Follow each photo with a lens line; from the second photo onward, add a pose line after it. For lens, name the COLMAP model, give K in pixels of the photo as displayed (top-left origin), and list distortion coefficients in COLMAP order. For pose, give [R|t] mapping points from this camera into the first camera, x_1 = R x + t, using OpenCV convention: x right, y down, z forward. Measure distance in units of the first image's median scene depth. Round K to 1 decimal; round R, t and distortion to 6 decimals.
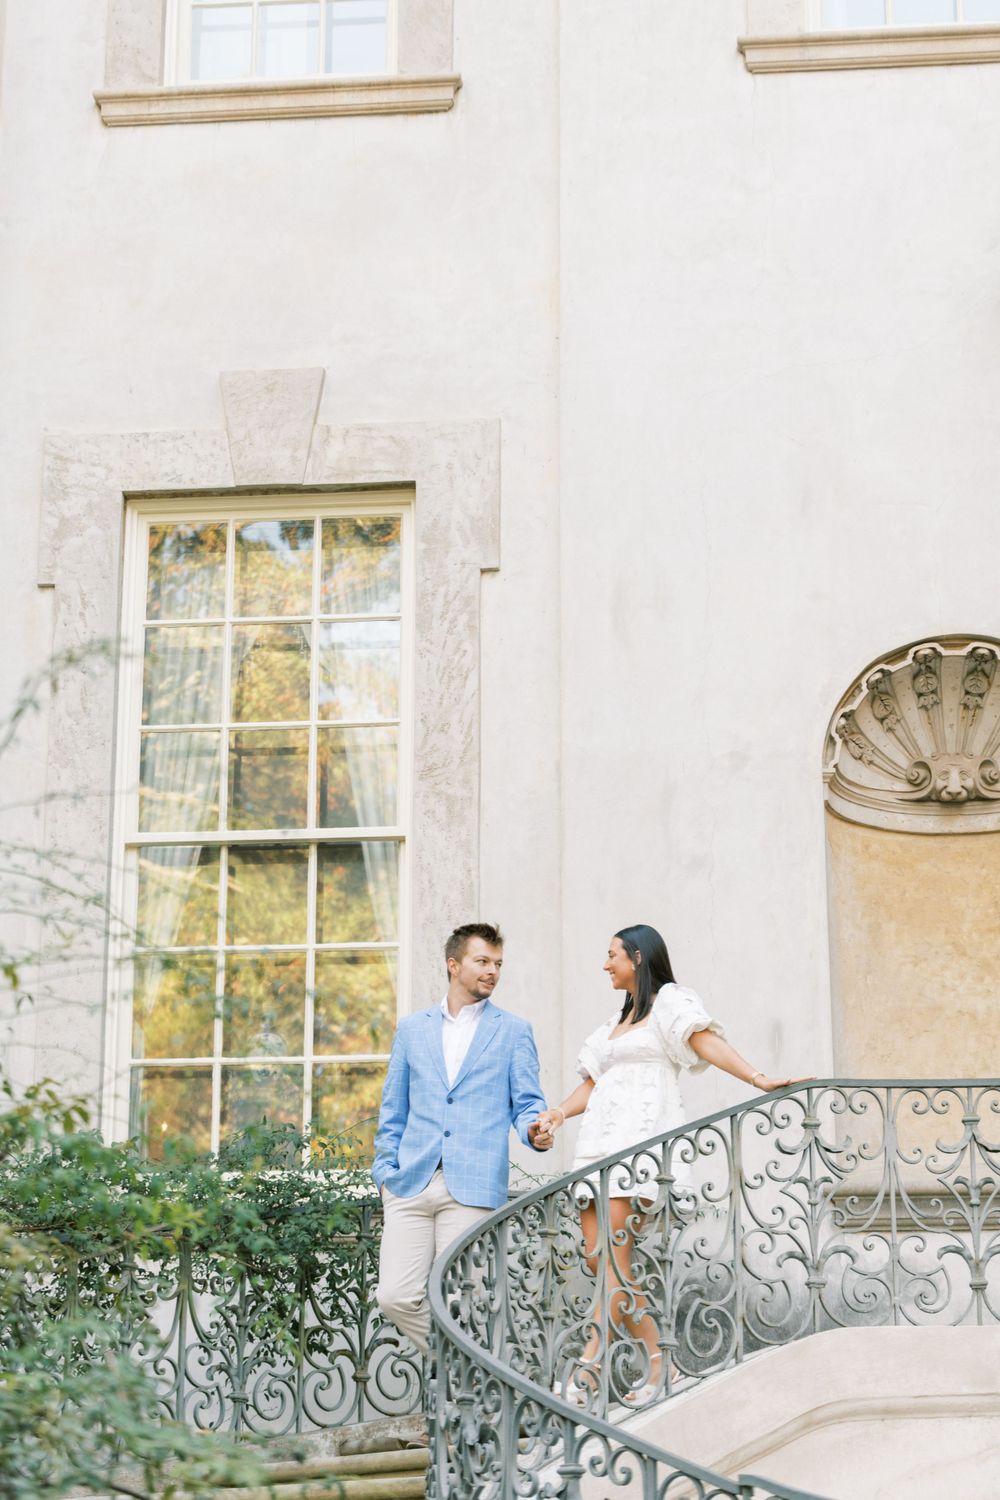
lens RADIAL K [[3190.8, 0, 464.5], [0, 3190.8, 749.7], [0, 0, 1]] dist [0.014367, -0.062669]
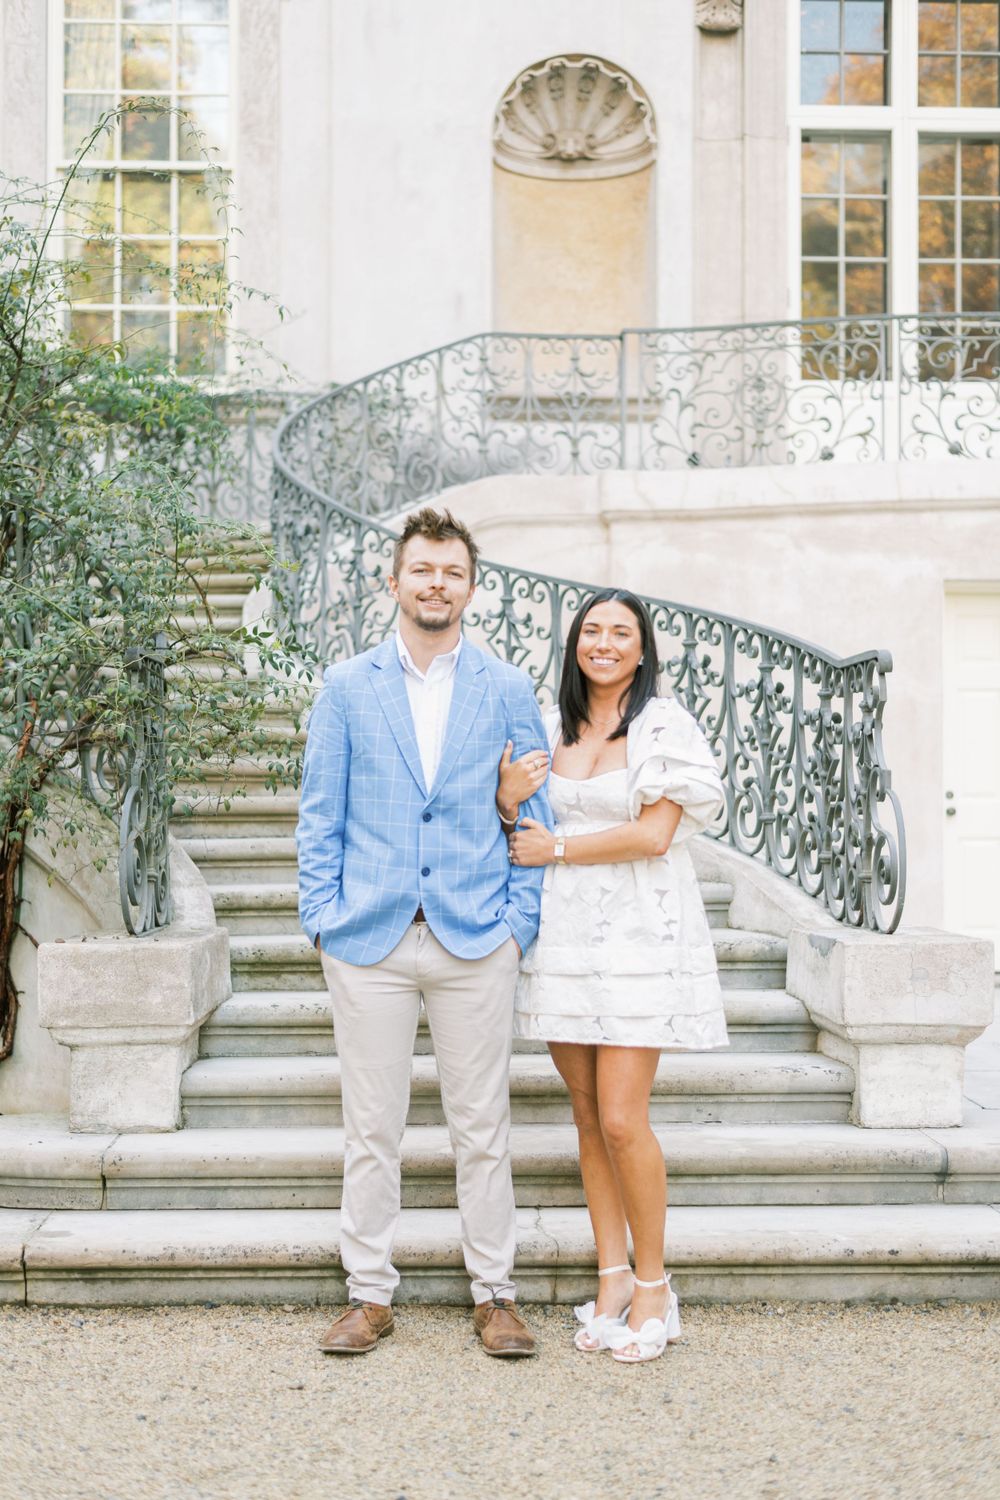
lens RADIAL K [[2204.7, 0, 500.0], [0, 2204.7, 750.0], [0, 0, 1]] dist [0.003180, 0.021028]
pose [[0.989871, -0.001242, 0.141967, -0.045119], [-0.041008, 0.954839, 0.294281, -0.027131], [-0.135921, -0.297121, 0.945116, -0.163808]]
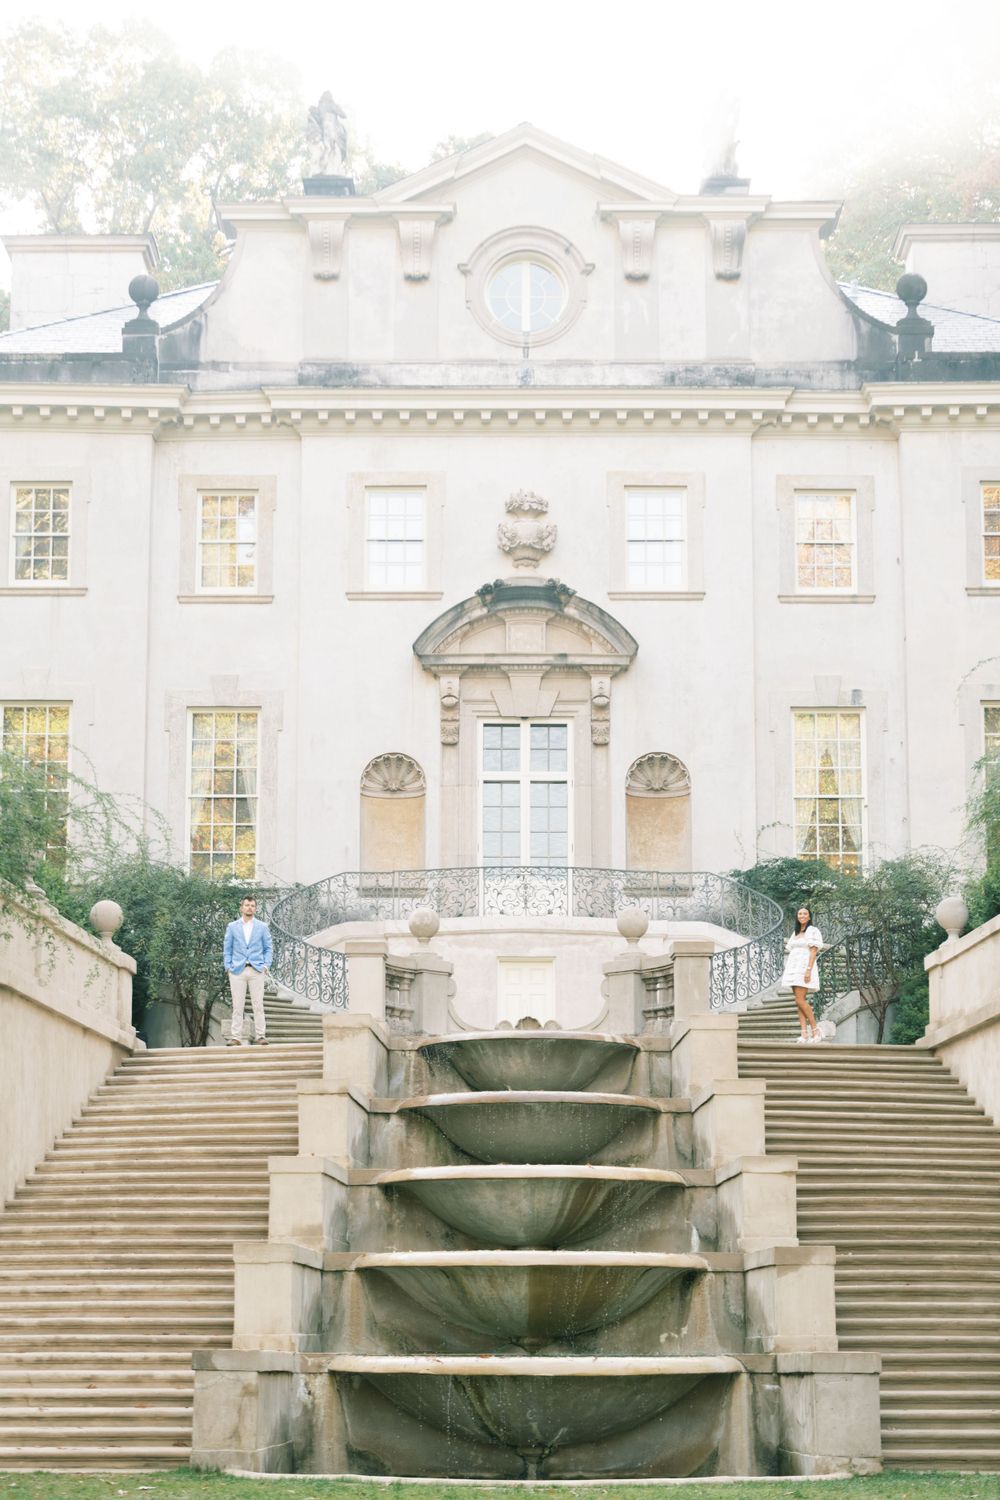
lens RADIAL K [[3088.1, 0, 353.7], [0, 3088.1, 749.8], [0, 0, 1]] dist [0.025294, 0.022443]
pose [[0.998418, 0.012063, 0.054919, -0.118468], [-0.019653, 0.989979, 0.139837, -0.606821], [-0.052681, -0.140695, 0.988650, -2.987739]]
